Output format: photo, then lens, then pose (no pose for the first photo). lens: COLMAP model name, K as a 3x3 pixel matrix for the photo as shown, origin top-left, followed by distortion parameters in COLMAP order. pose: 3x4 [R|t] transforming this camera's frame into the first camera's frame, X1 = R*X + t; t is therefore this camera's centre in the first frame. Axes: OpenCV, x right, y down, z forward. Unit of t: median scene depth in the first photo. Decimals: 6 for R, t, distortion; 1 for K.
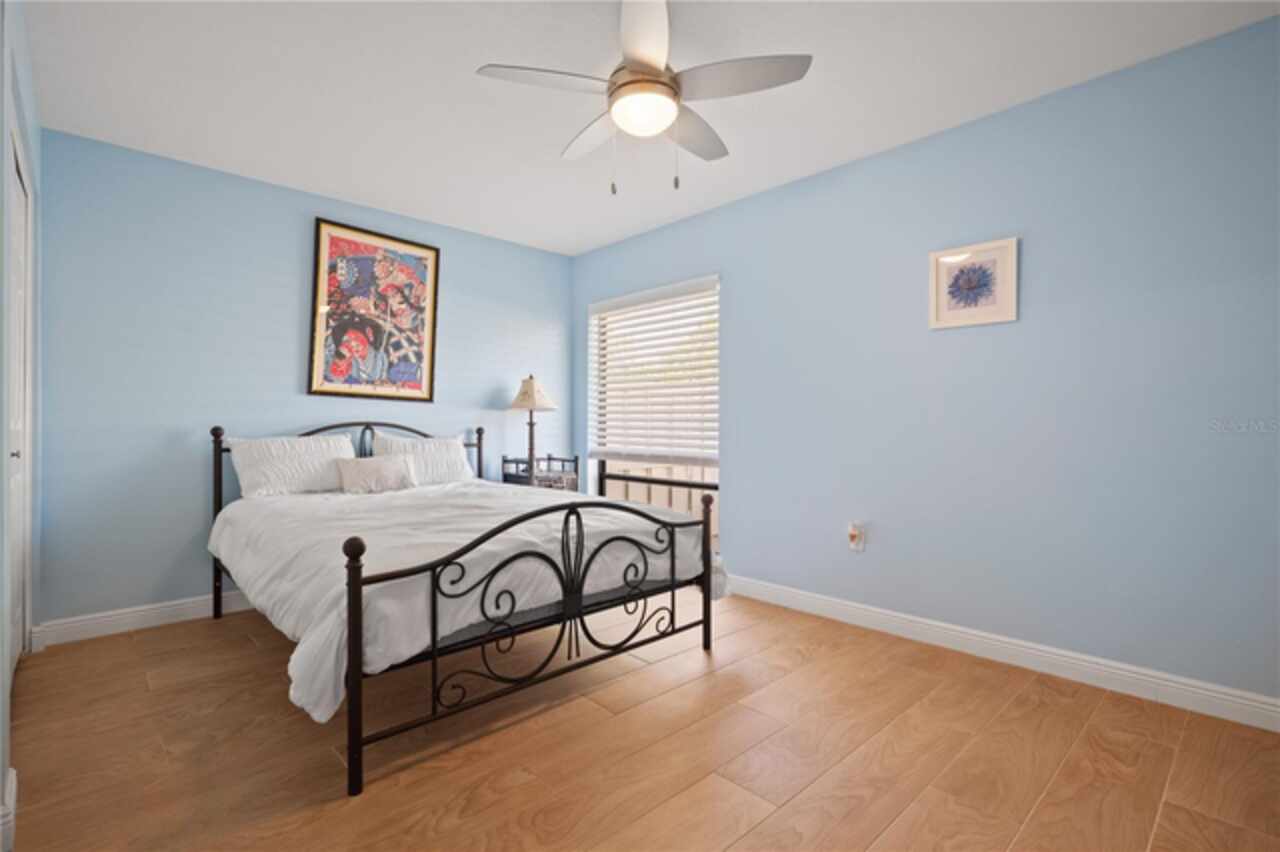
lens RADIAL K [[604.8, 0, 635.1], [0, 604.8, 428.0], [0, 0, 1]] dist [0.016364, -0.000081]
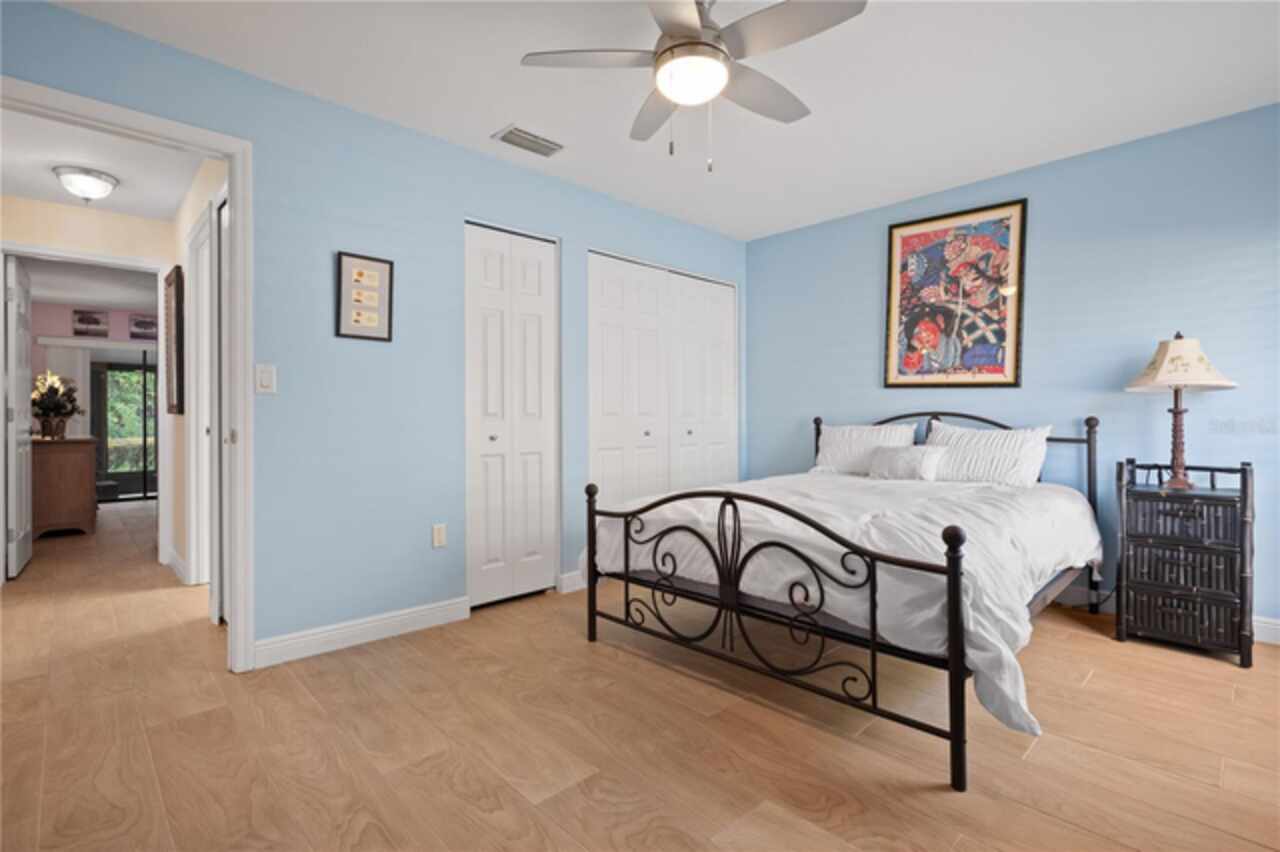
lens RADIAL K [[604.8, 0, 638.4], [0, 604.8, 418.9], [0, 0, 1]] dist [0.016364, -0.000081]
pose [[0.010039, 0.000272, -0.999950, 0.563216], [-0.002405, 0.999997, 0.000248, 0.002509], [0.999947, 0.002402, 0.010040, 0.536422]]
